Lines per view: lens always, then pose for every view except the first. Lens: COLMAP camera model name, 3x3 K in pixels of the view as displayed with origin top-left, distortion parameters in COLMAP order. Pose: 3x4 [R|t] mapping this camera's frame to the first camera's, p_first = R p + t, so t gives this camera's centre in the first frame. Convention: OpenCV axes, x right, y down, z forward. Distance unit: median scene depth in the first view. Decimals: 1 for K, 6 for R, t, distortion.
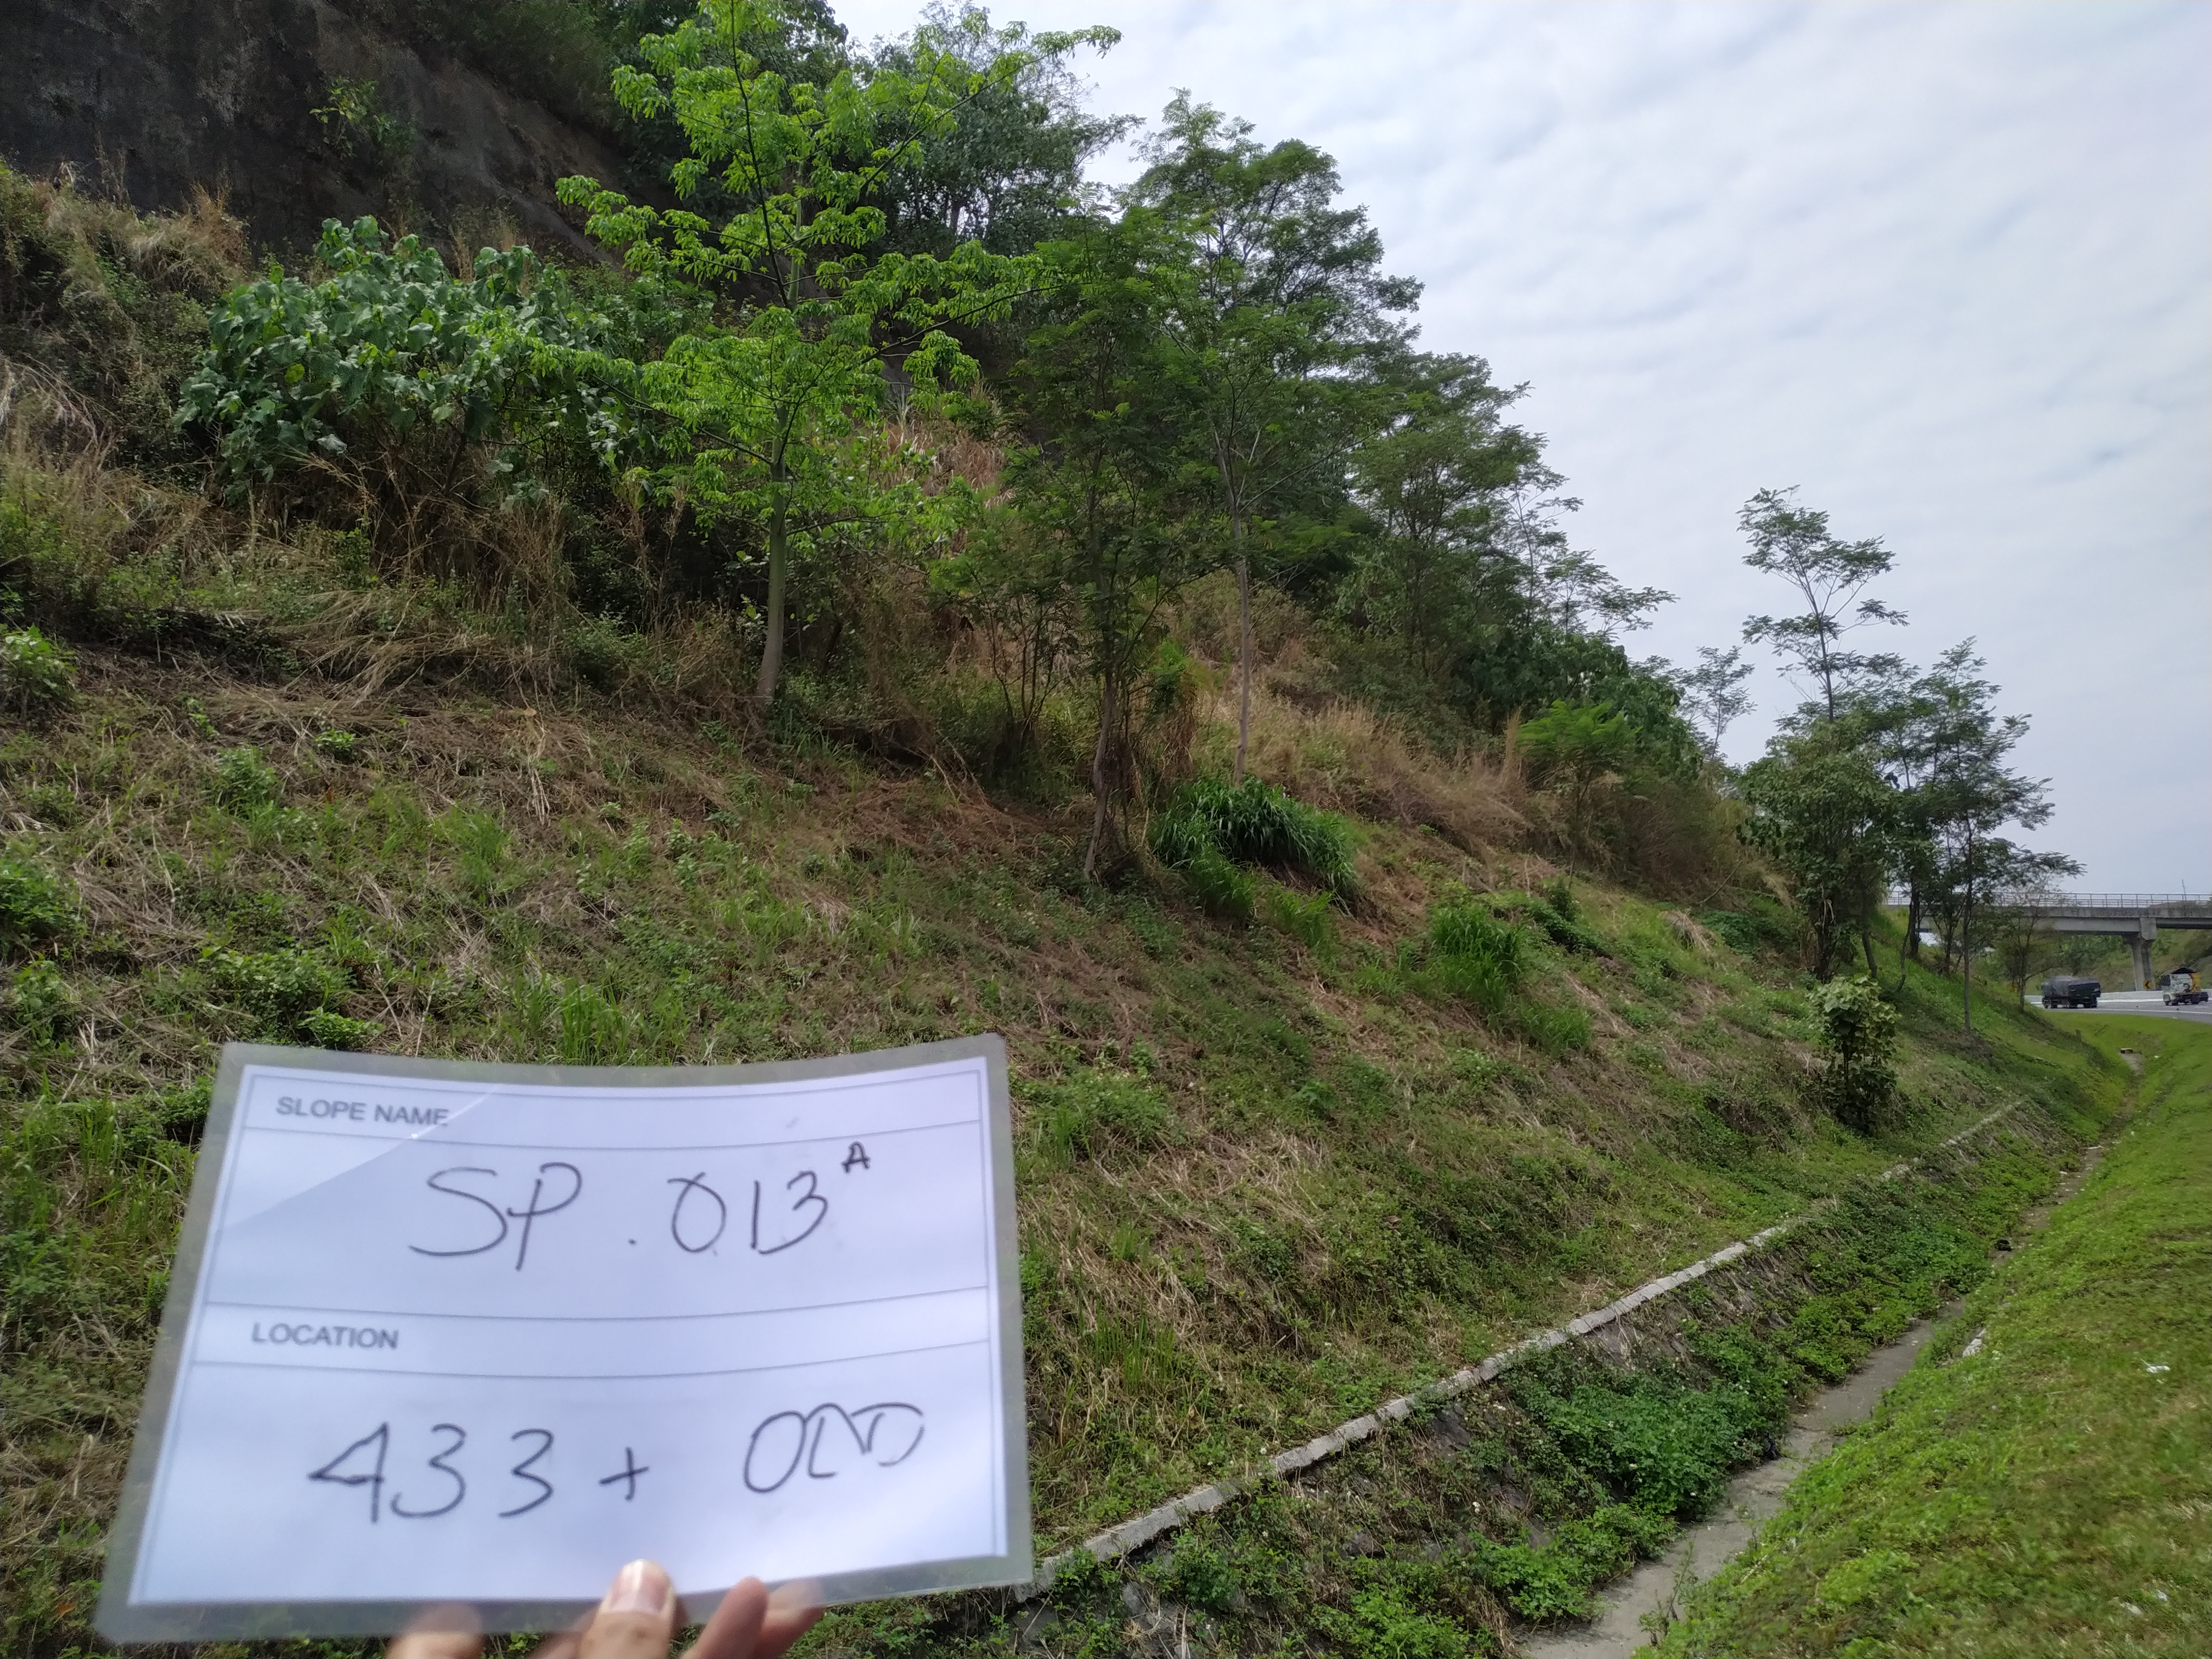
lens RADIAL K [[1566.0, 0, 1126.9], [0, 1566.0, 835.0], [0, 0, 1]] dist [-0.040638, 0.004418]
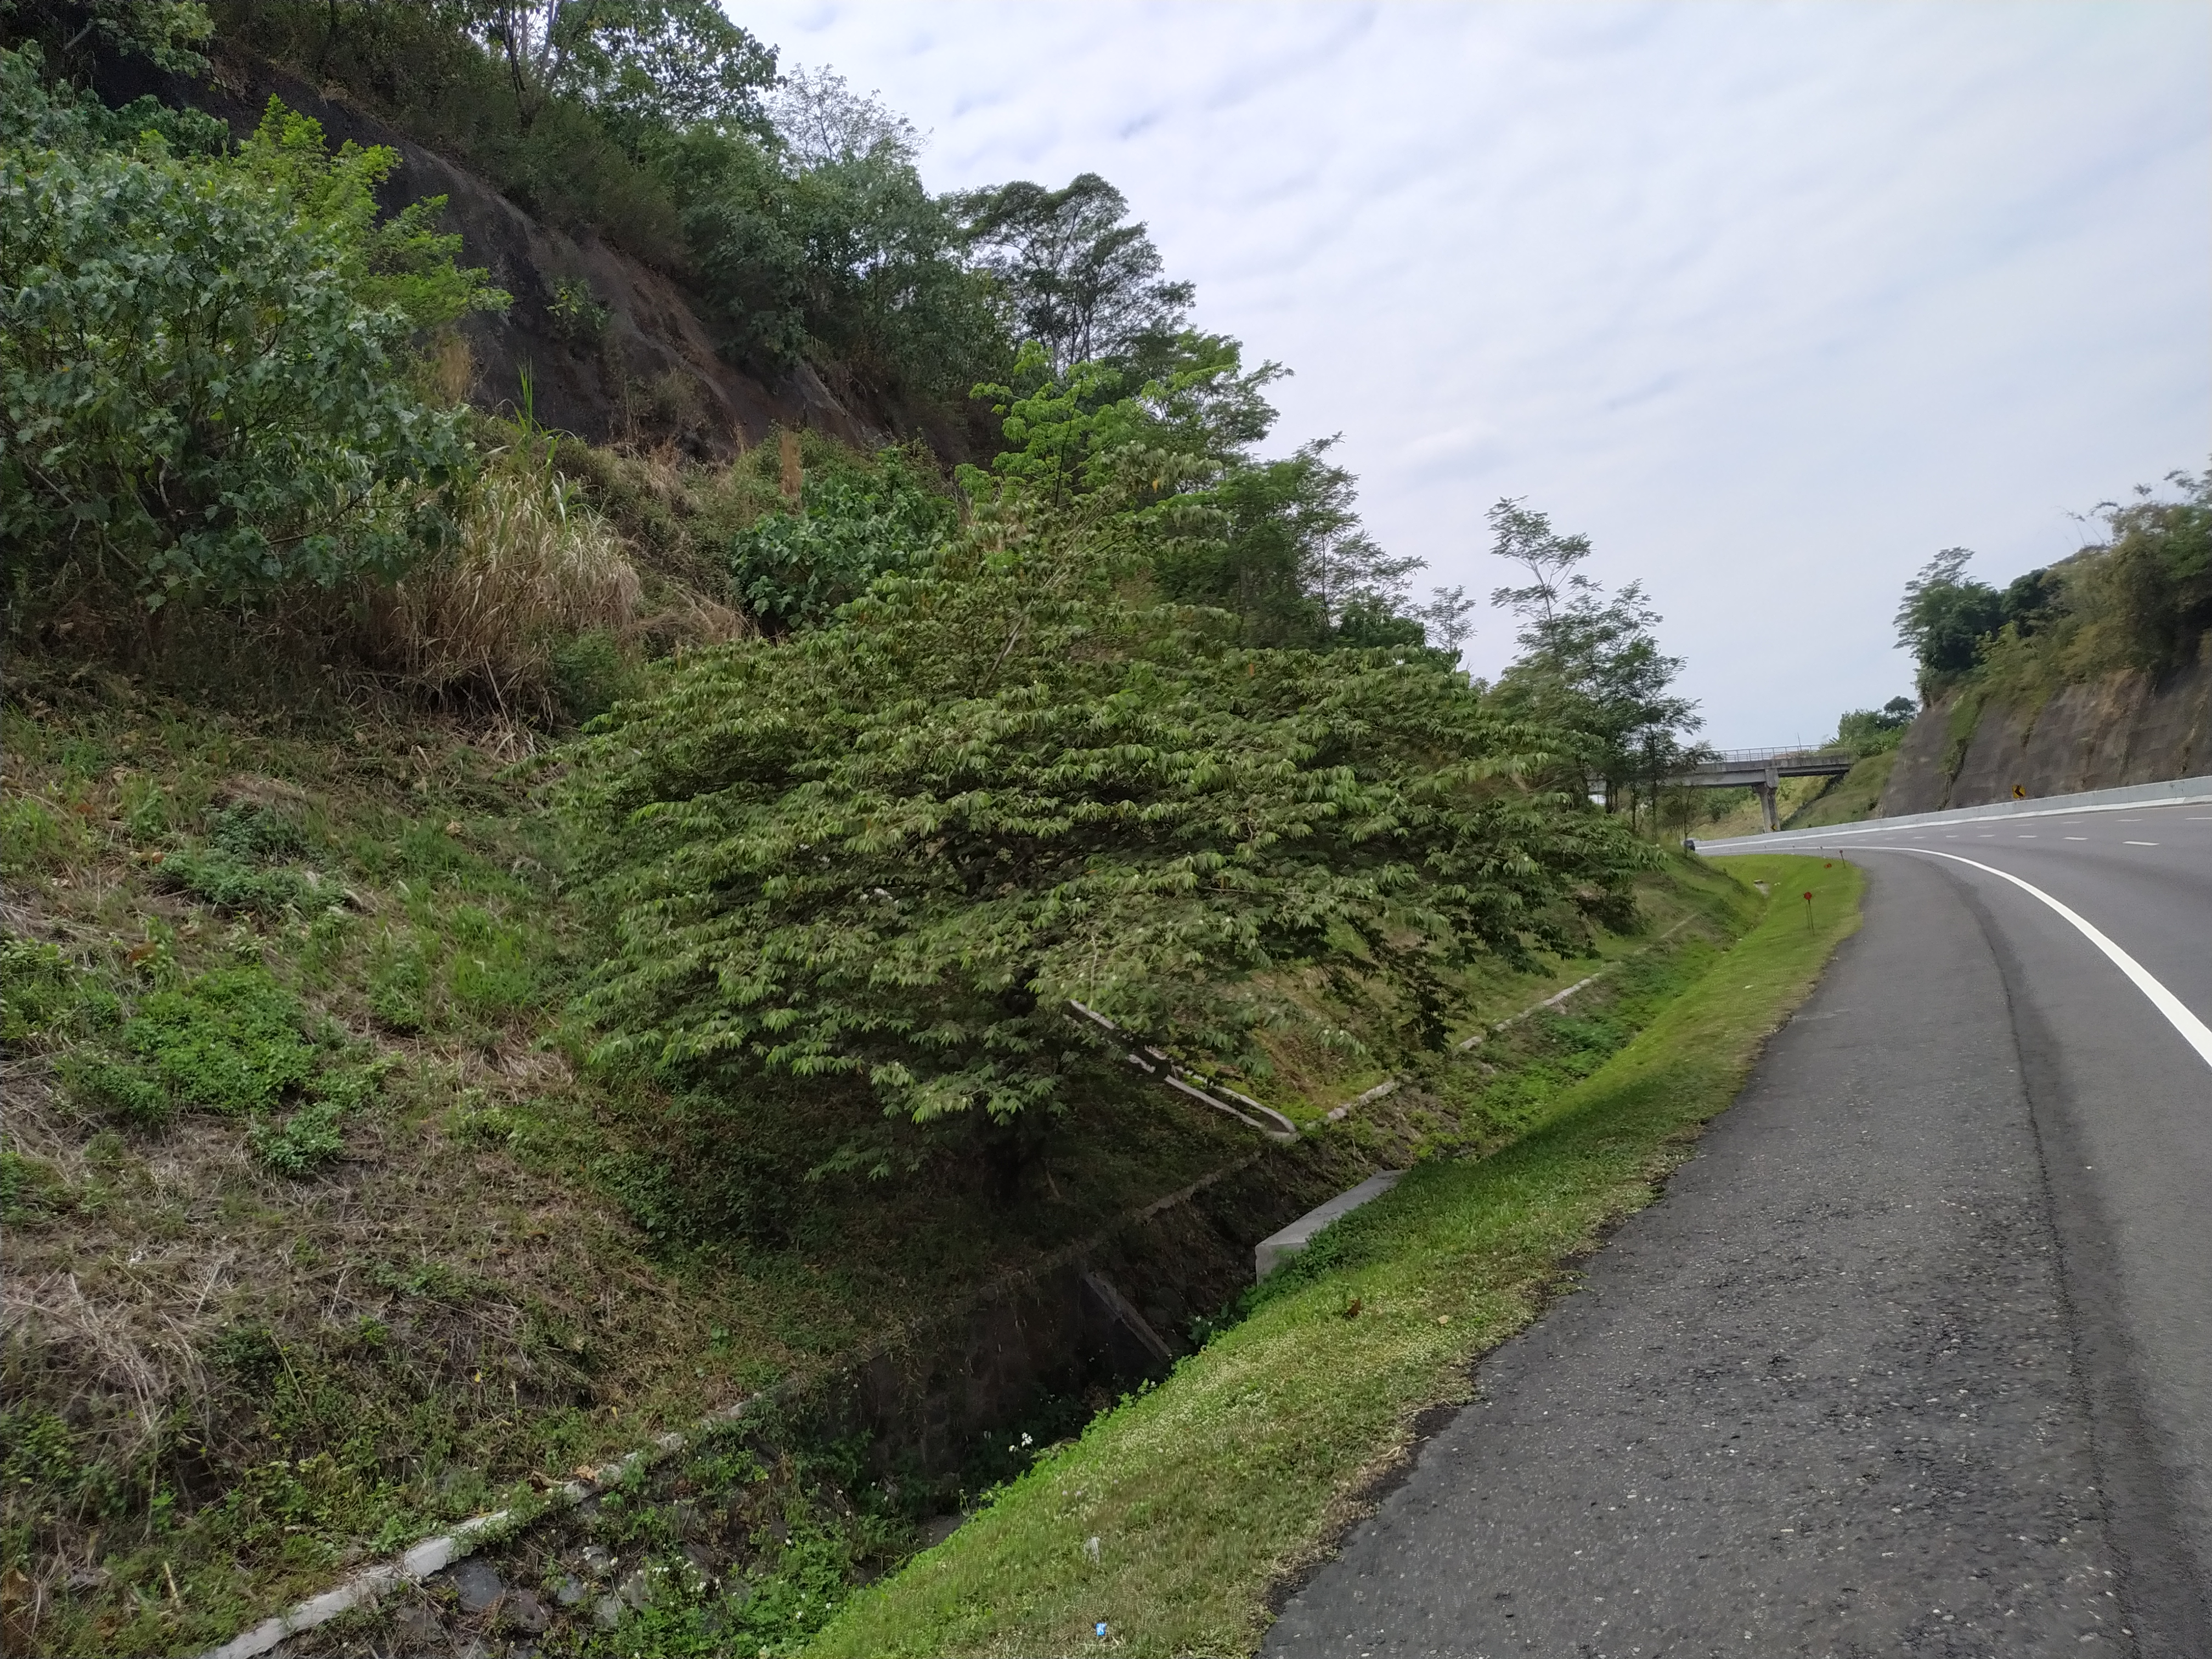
lens RADIAL K [[1566.0, 0, 1126.9], [0, 1566.0, 835.0], [0, 0, 1]] dist [-0.040638, 0.004418]
pose [[0.979332, -0.073672, 0.188367, -0.157525], [0.061805, 0.995761, 0.068126, -0.029496], [-0.192587, -0.055076, 0.979733, -0.246010]]
